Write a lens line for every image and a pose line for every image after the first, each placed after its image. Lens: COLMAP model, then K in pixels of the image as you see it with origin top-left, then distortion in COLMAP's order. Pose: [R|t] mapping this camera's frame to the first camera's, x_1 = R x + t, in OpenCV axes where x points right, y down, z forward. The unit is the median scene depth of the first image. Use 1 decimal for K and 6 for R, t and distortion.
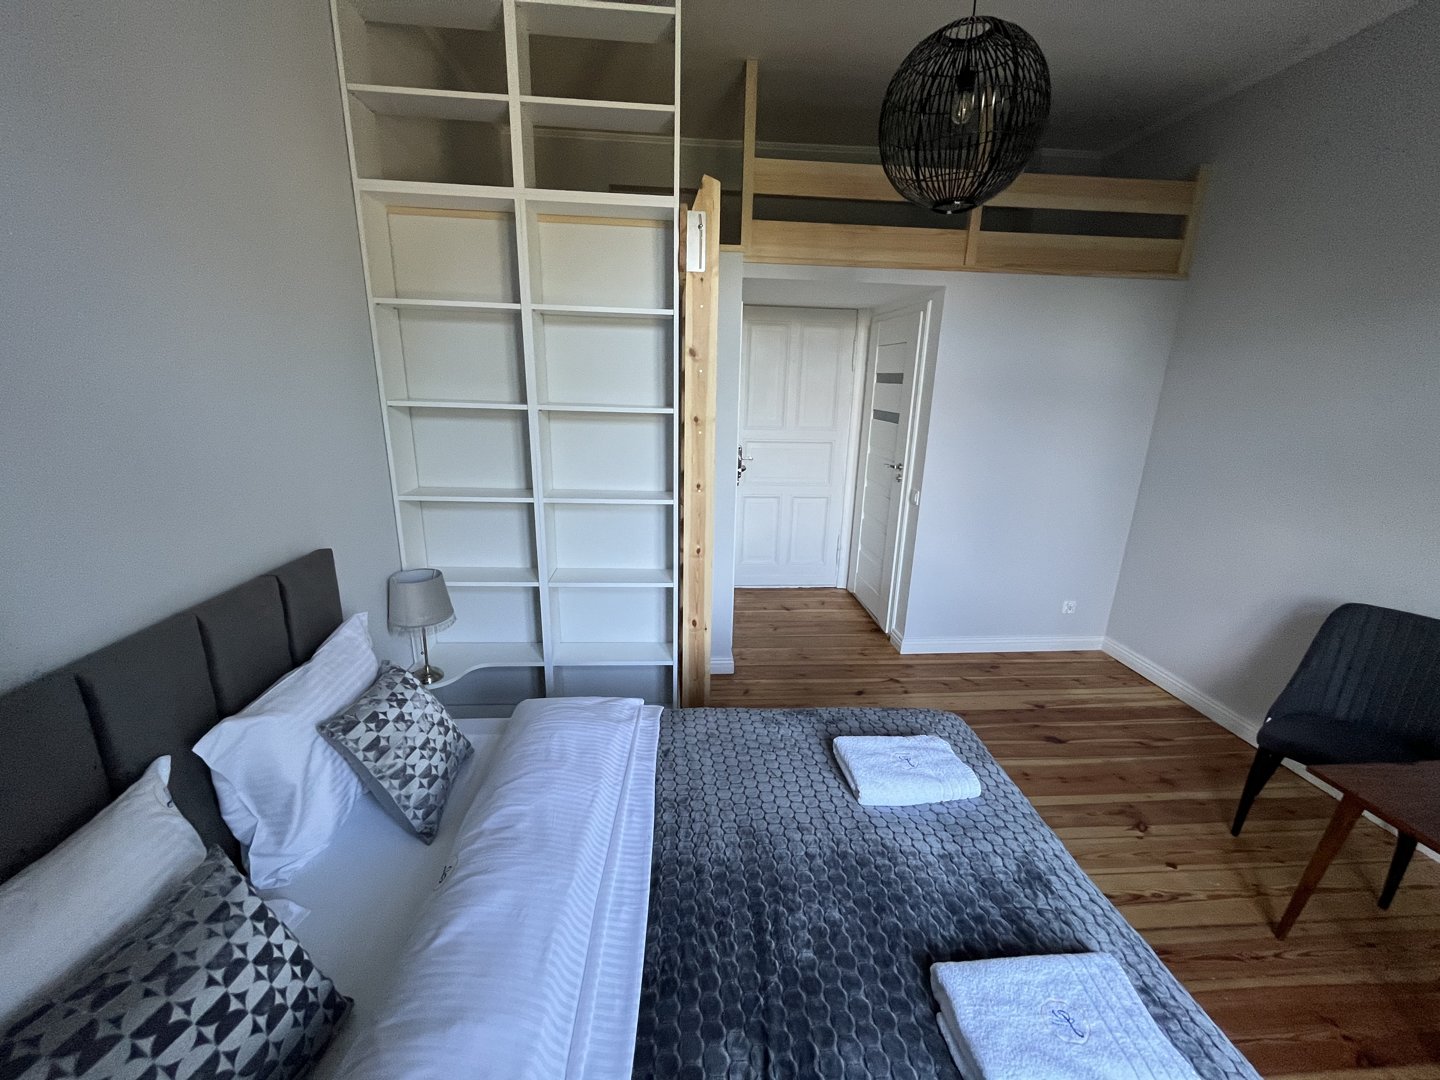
lens RADIAL K [[585.2, 0, 719.1], [0, 585.2, 542.4], [0, 0, 1]] dist [-0.003357, 0.001207]
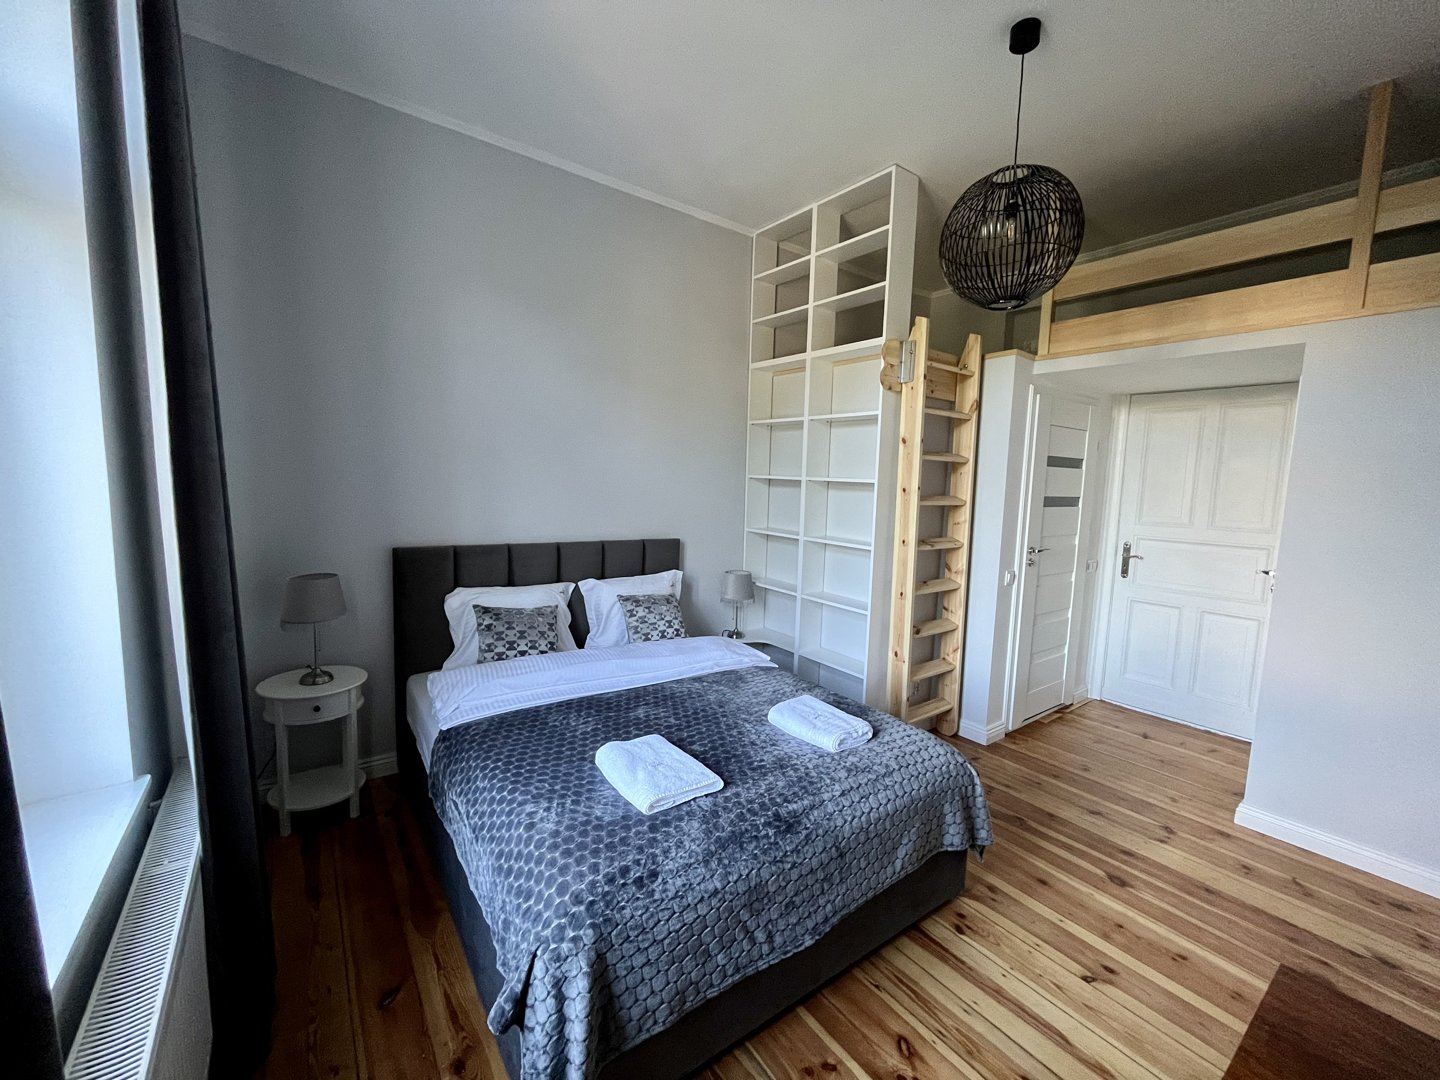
lens RADIAL K [[585.2, 0, 721.1], [0, 585.2, 540.9], [0, 0, 1]] dist [-0.003357, 0.001207]
pose [[0.540895, 0.086225, -0.836658, 0.861172], [-0.245324, 0.967652, -0.058875, 0.077947], [0.804517, 0.237098, 0.544552, -0.006171]]
